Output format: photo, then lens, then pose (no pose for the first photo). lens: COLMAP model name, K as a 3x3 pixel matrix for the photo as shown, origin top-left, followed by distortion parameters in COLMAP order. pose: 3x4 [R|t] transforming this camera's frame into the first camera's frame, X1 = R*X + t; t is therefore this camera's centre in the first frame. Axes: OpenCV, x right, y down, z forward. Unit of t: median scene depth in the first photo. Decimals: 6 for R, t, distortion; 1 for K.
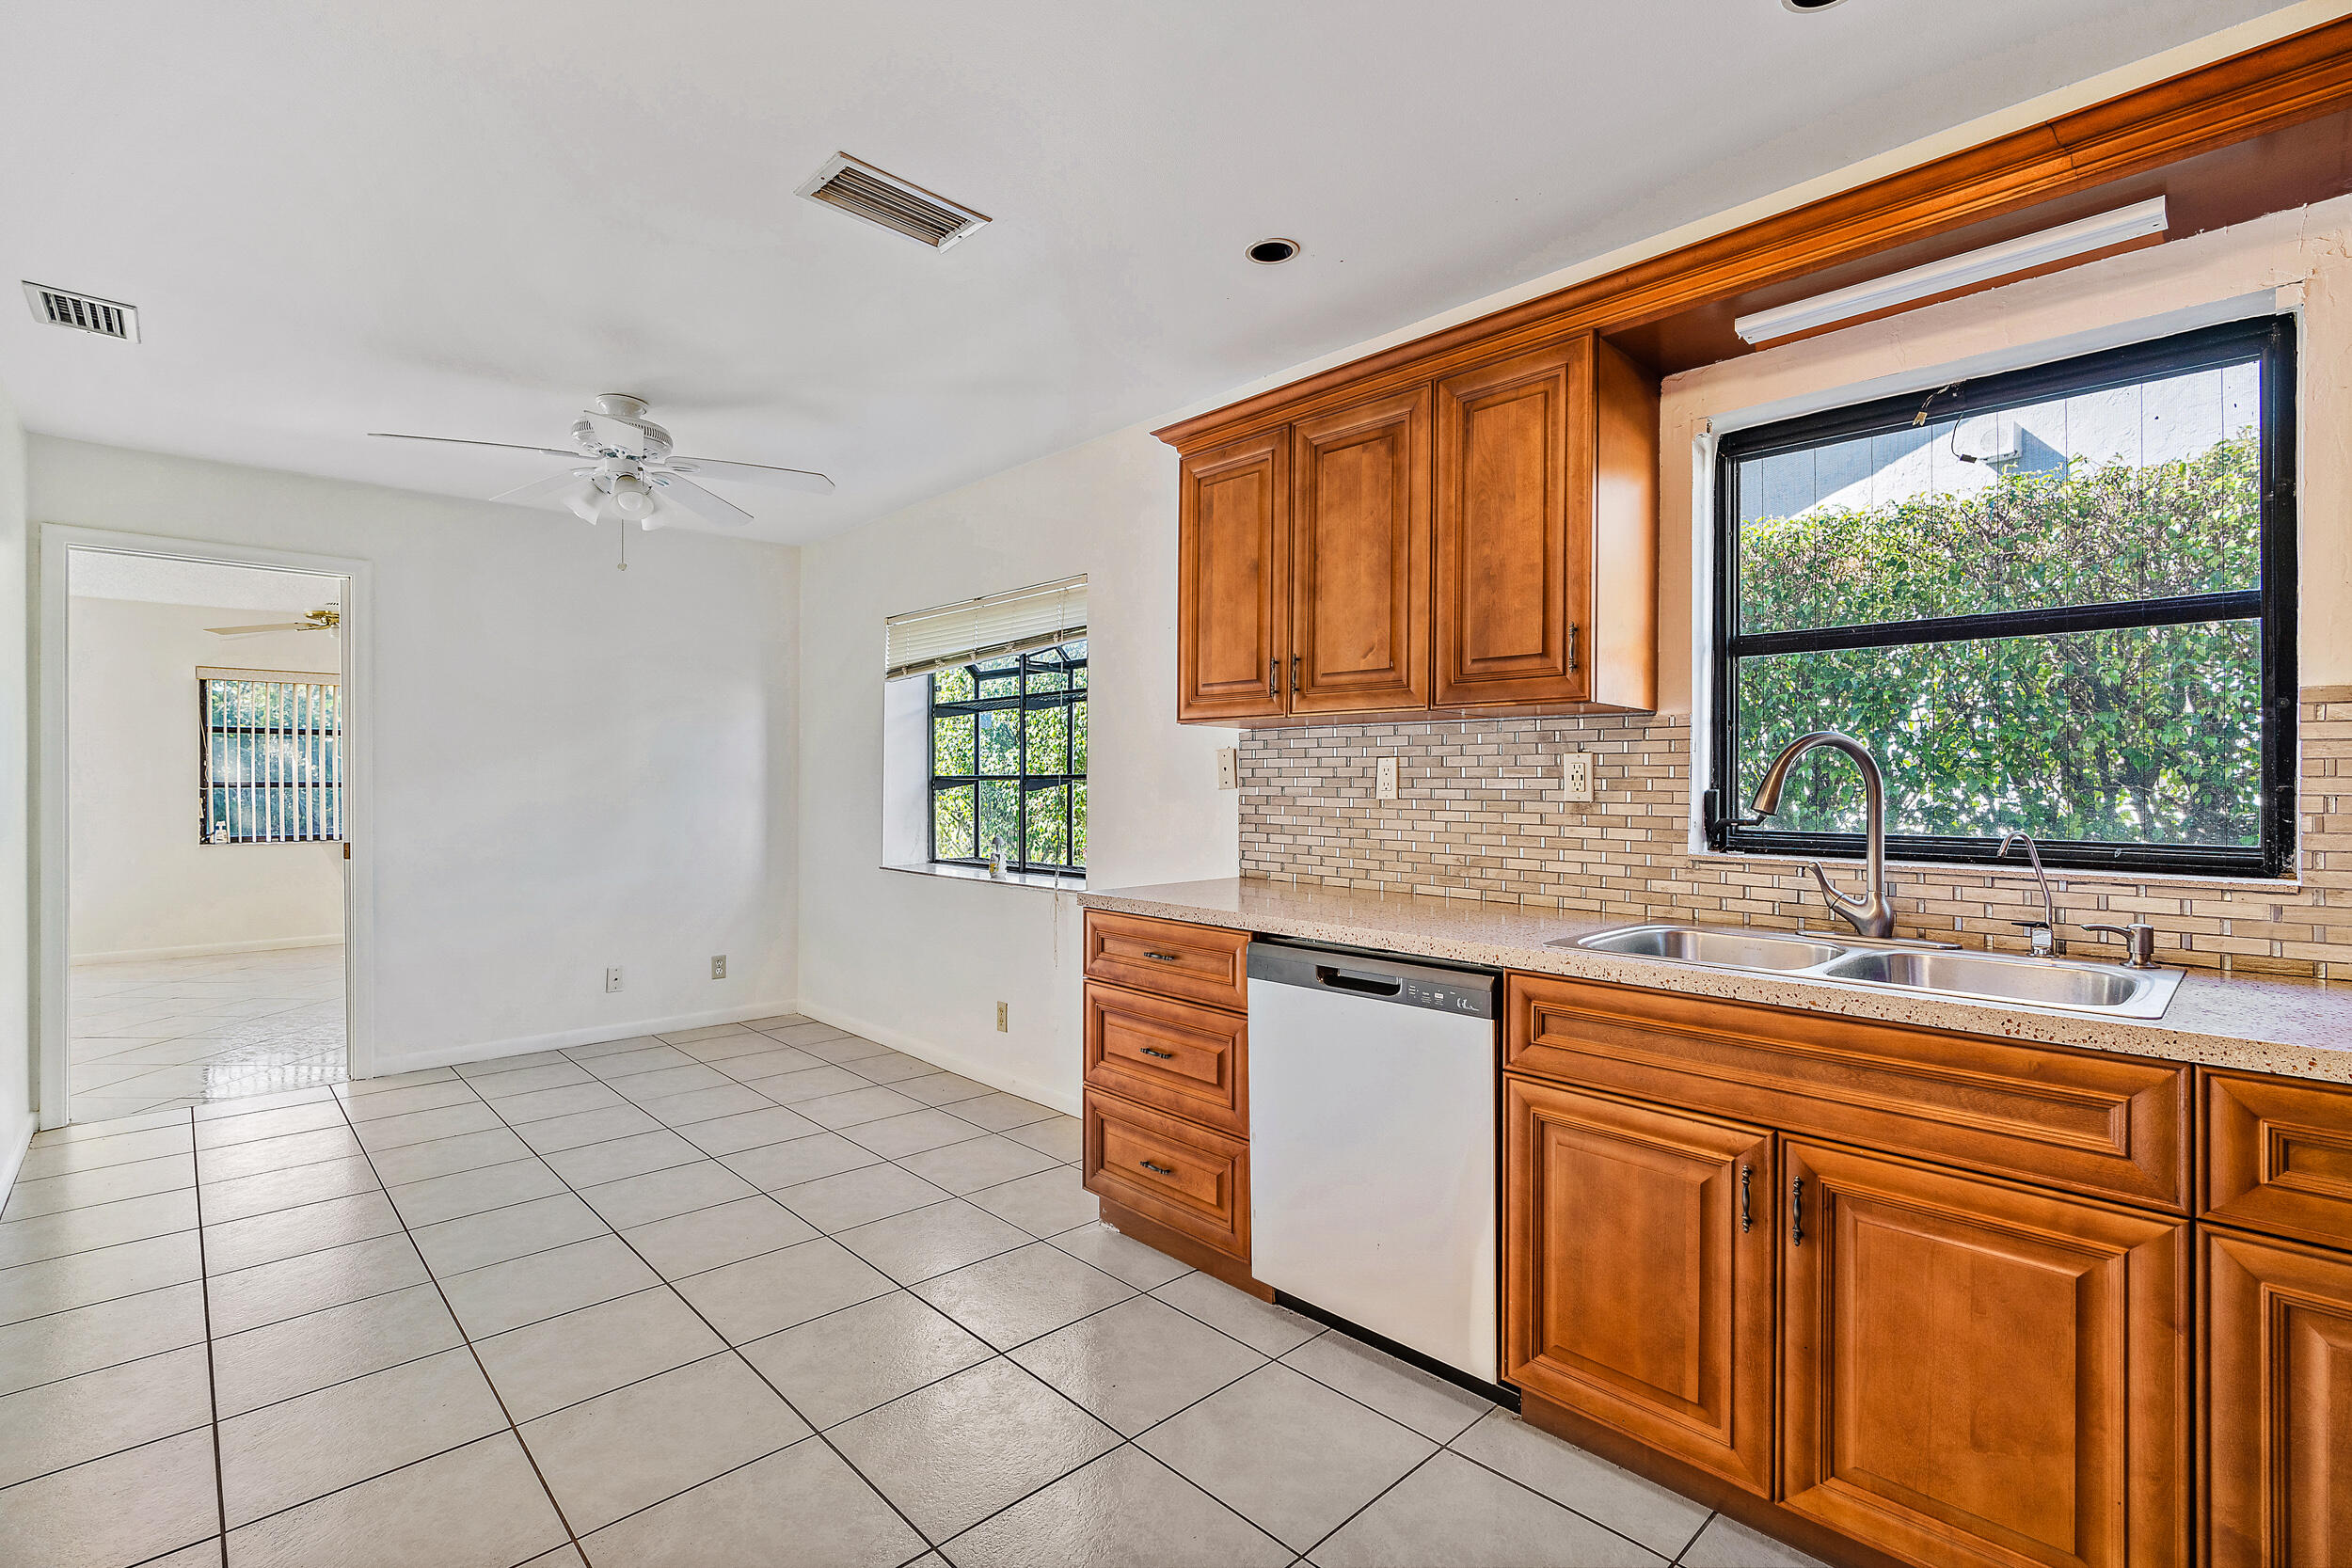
lens RADIAL K [[1071.0, 0, 1175.5], [0, 1071.0, 786.1], [0, 0, 1]] dist [-0.008907, 0.002395]
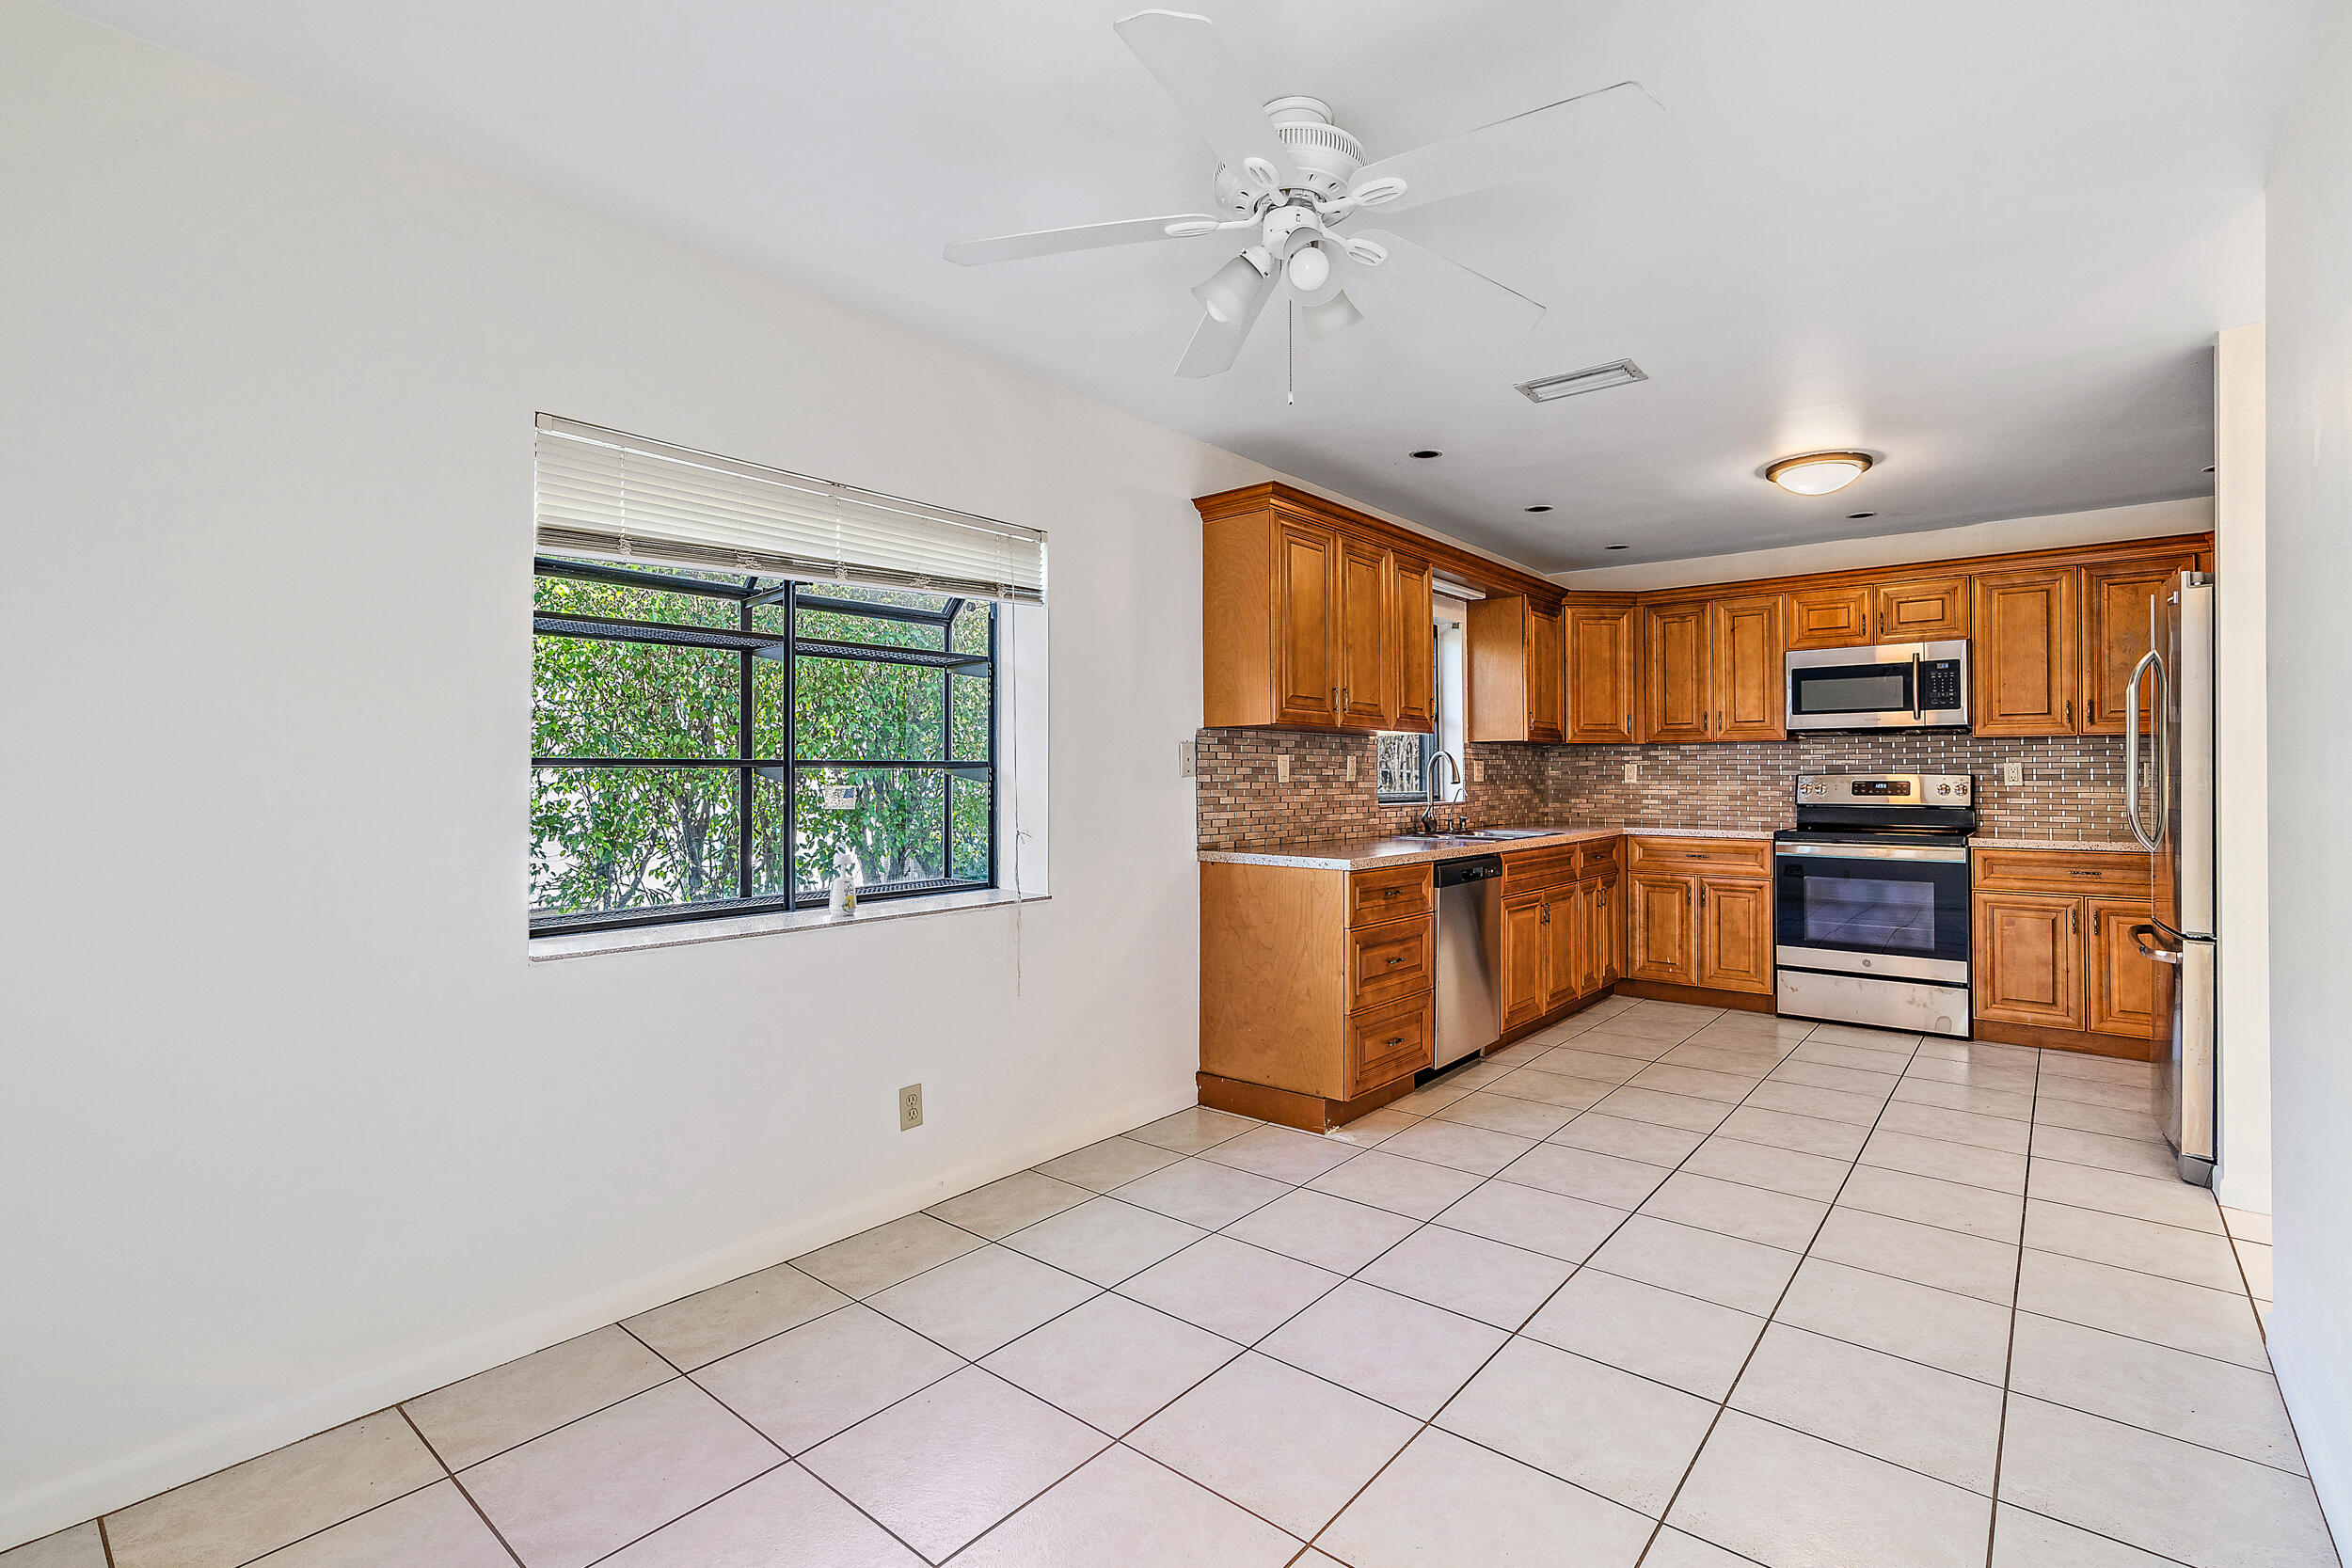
lens RADIAL K [[1071.0, 0, 1161.0], [0, 1071.0, 762.0], [0, 0, 1]] dist [-0.008907, 0.002395]
pose [[-0.112240, 0.009259, 0.993638, -1.331723], [0.003668, 0.999954, -0.008903, -0.003767], [-0.993674, 0.002646, -0.112268, 1.397305]]
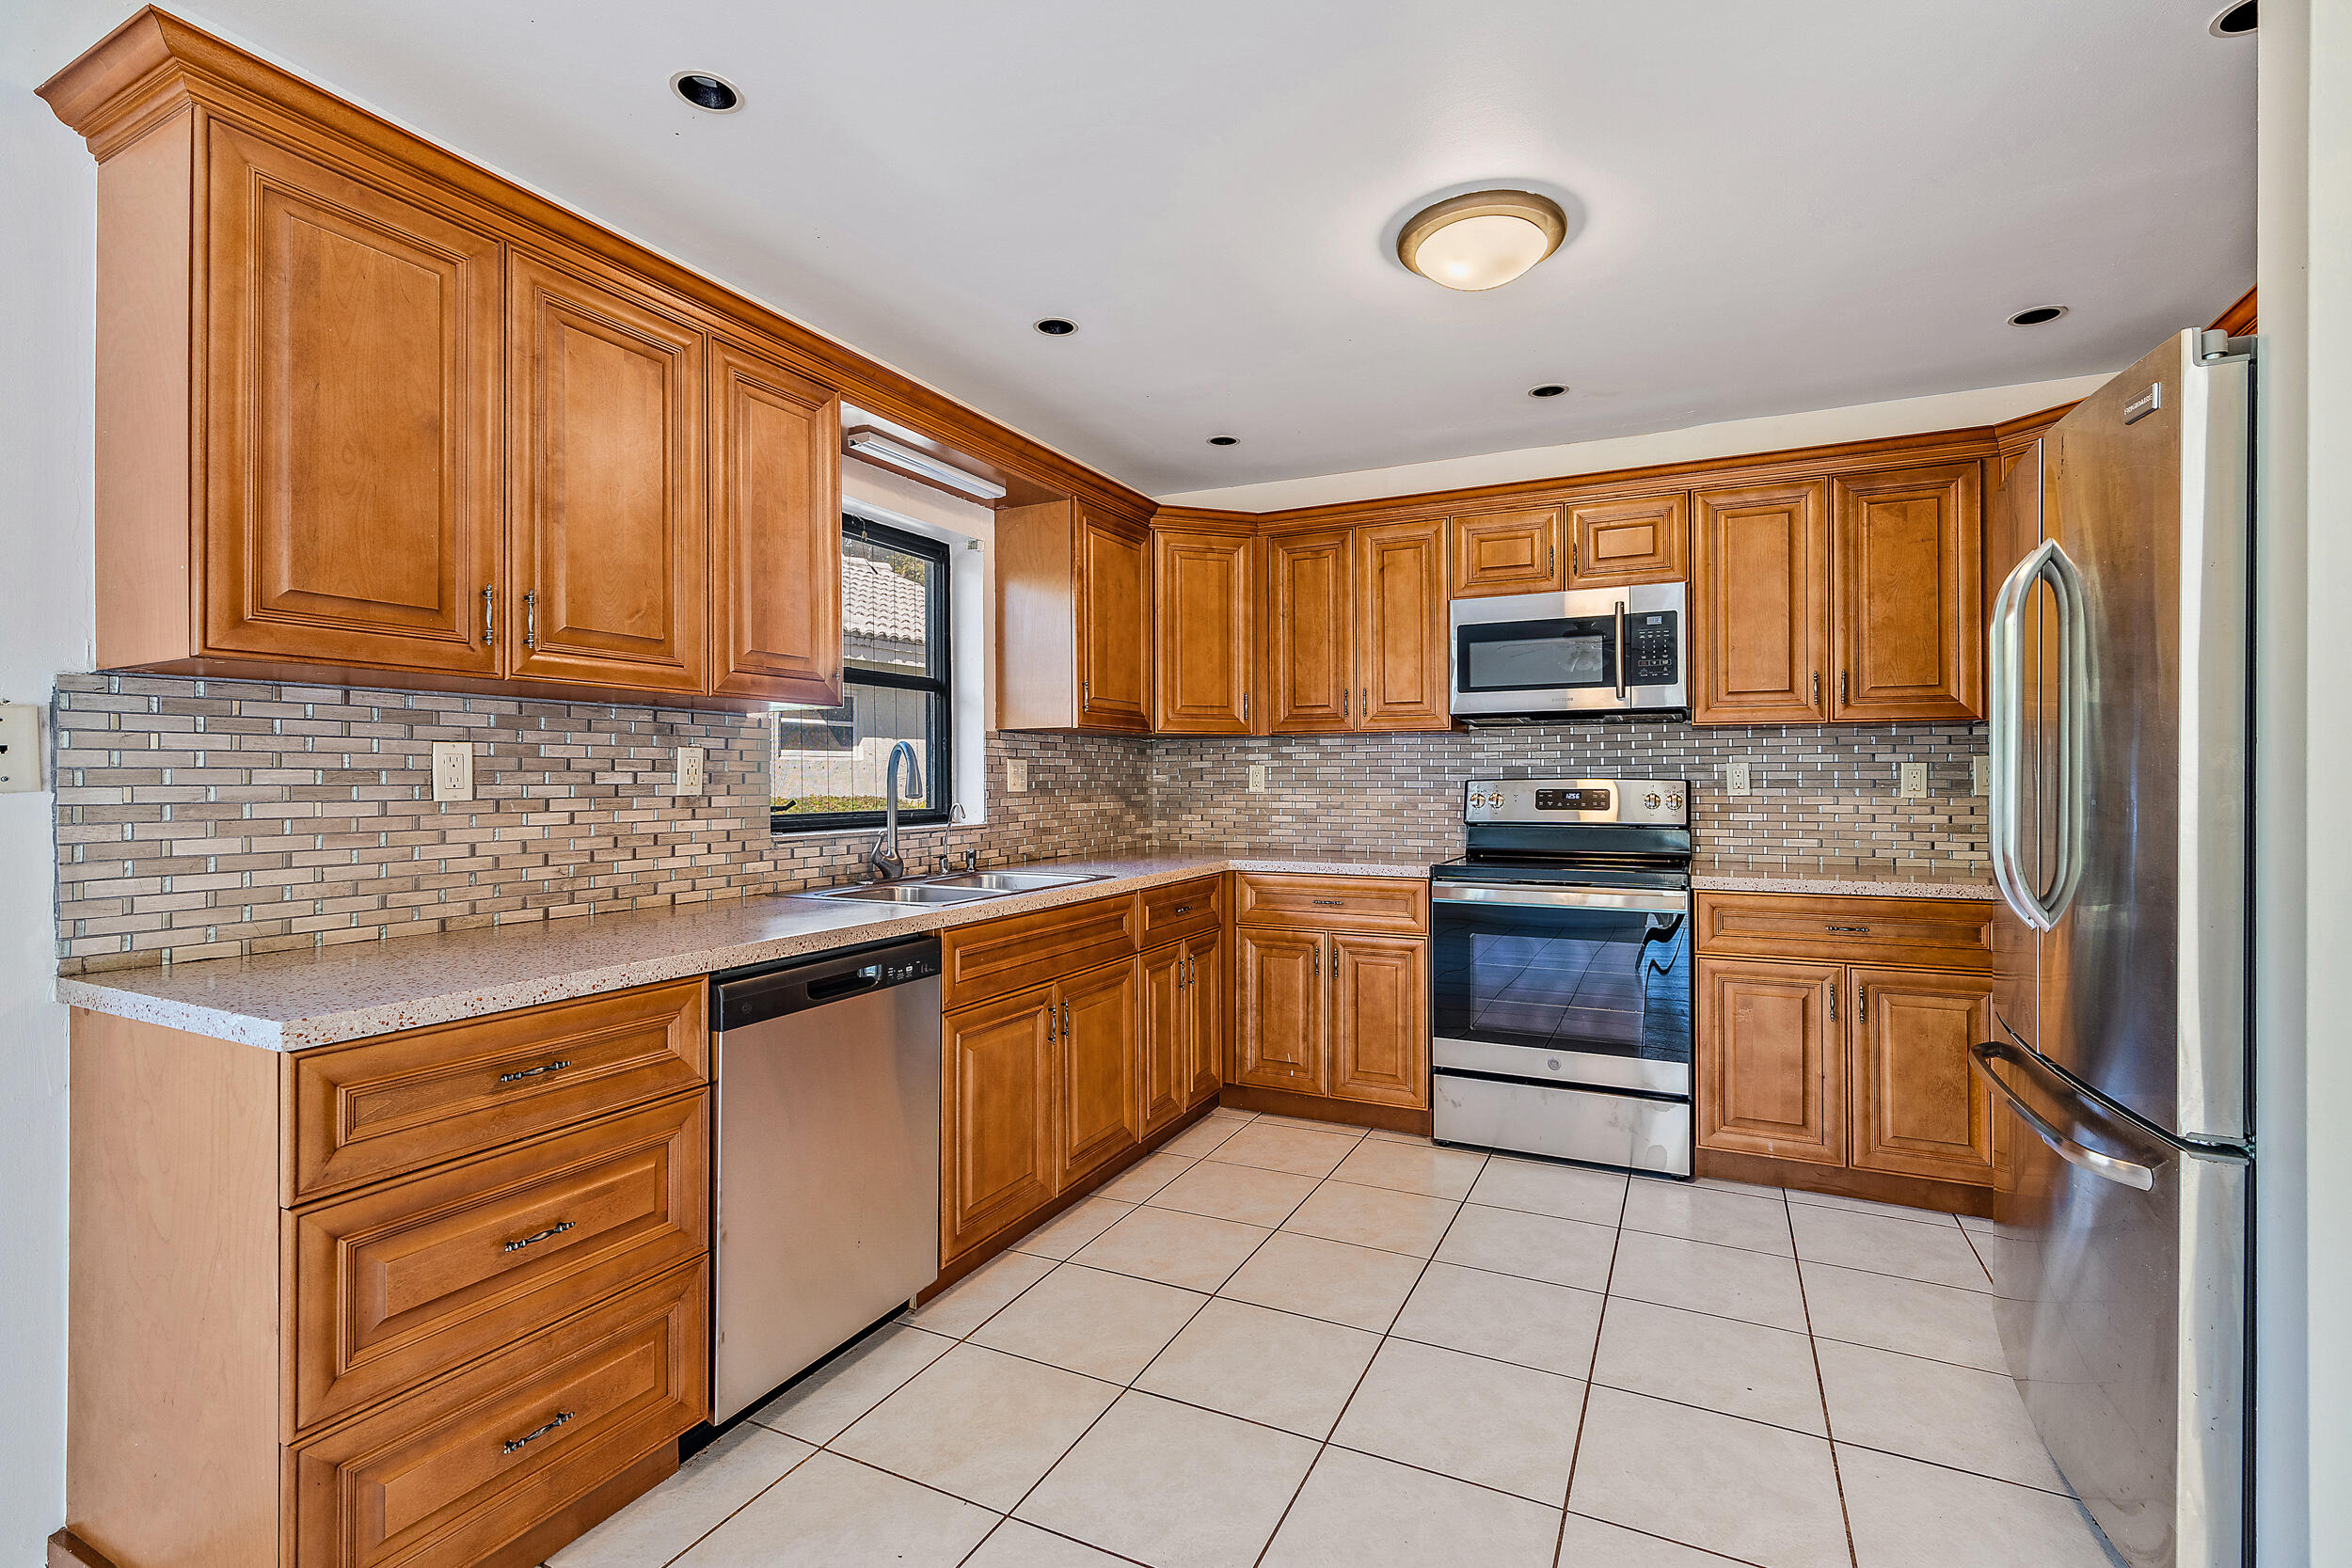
lens RADIAL K [[1071.0, 0, 1168.4], [0, 1071.0, 773.9], [0, 0, 1]] dist [-0.008907, 0.002395]
pose [[-0.343013, 0.001827, 0.939329, -0.655544], [0.004853, 0.999988, -0.000173, -0.003260], [-0.939318, 0.004499, -0.343018, 0.831203]]
